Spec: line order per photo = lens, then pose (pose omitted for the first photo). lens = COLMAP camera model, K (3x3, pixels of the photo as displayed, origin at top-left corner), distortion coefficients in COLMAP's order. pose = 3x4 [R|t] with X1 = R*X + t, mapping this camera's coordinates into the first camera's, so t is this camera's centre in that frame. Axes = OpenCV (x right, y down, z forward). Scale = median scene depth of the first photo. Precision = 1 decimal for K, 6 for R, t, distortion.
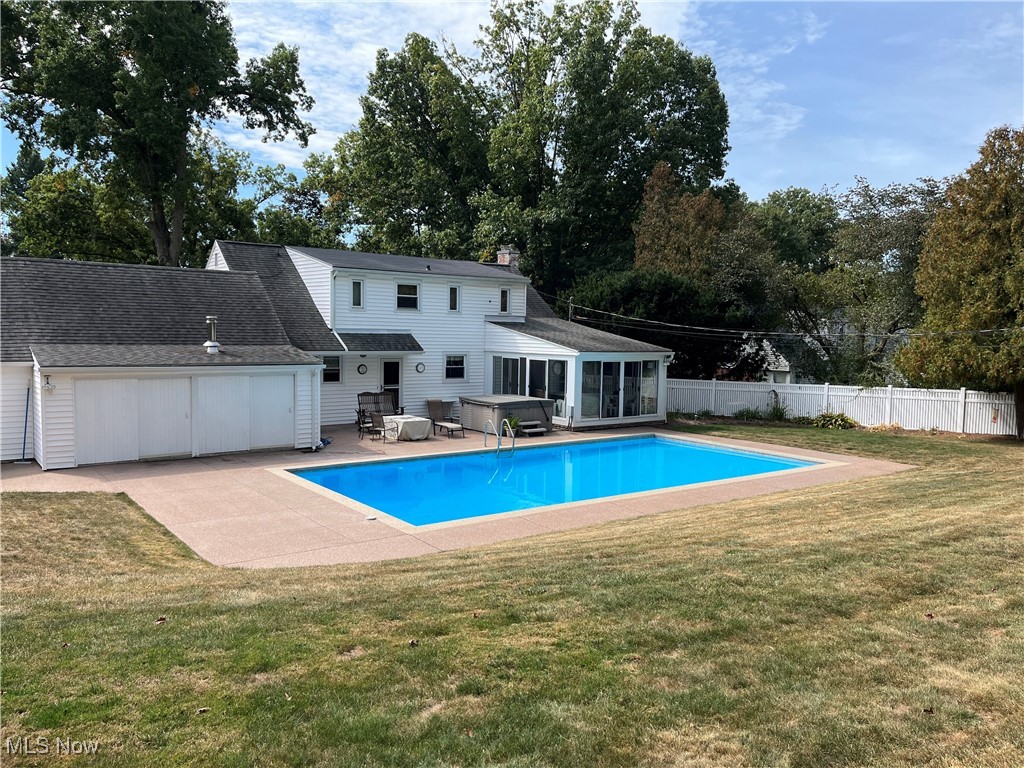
lens RADIAL K [[777.5, 0, 512.0], [0, 777.5, 384.0], [0, 0, 1]] dist [0.073203, -0.102964]
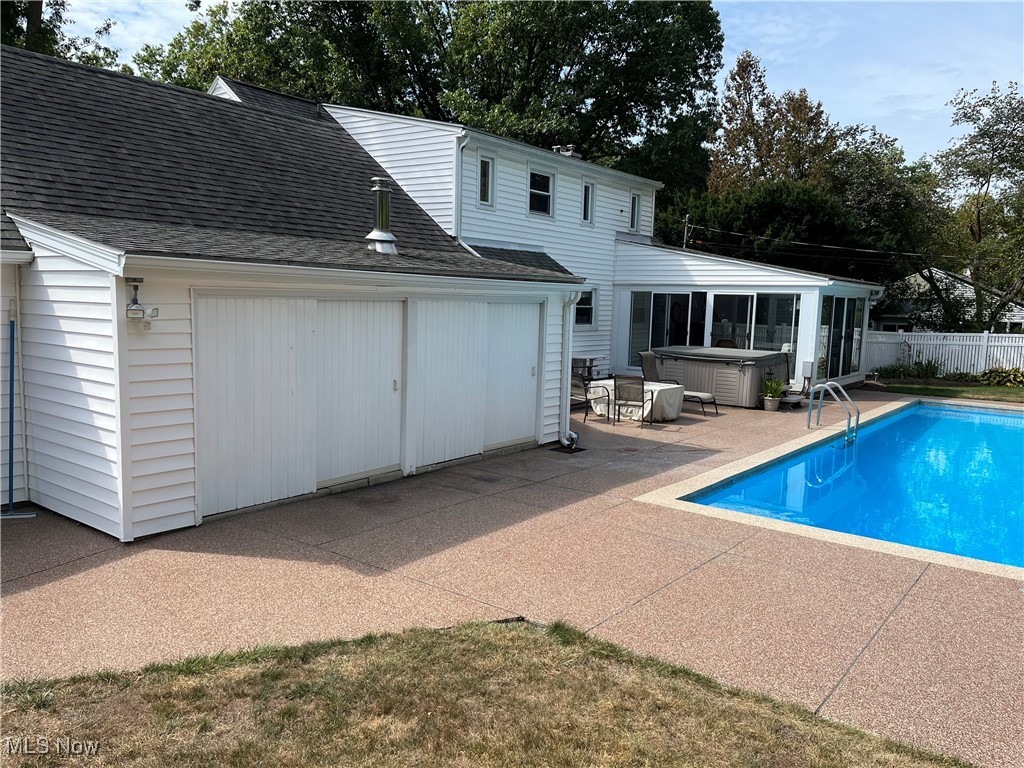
lens RADIAL K [[778.3, 0, 512.0], [0, 778.3, 384.0], [0, 0, 1]] dist [0.053132, -0.060421]
pose [[0.962895, -0.019449, 0.269175, -0.371721], [0.006998, 0.998864, 0.047138, 0.014617], [-0.269786, -0.043505, 0.961937, 0.433742]]
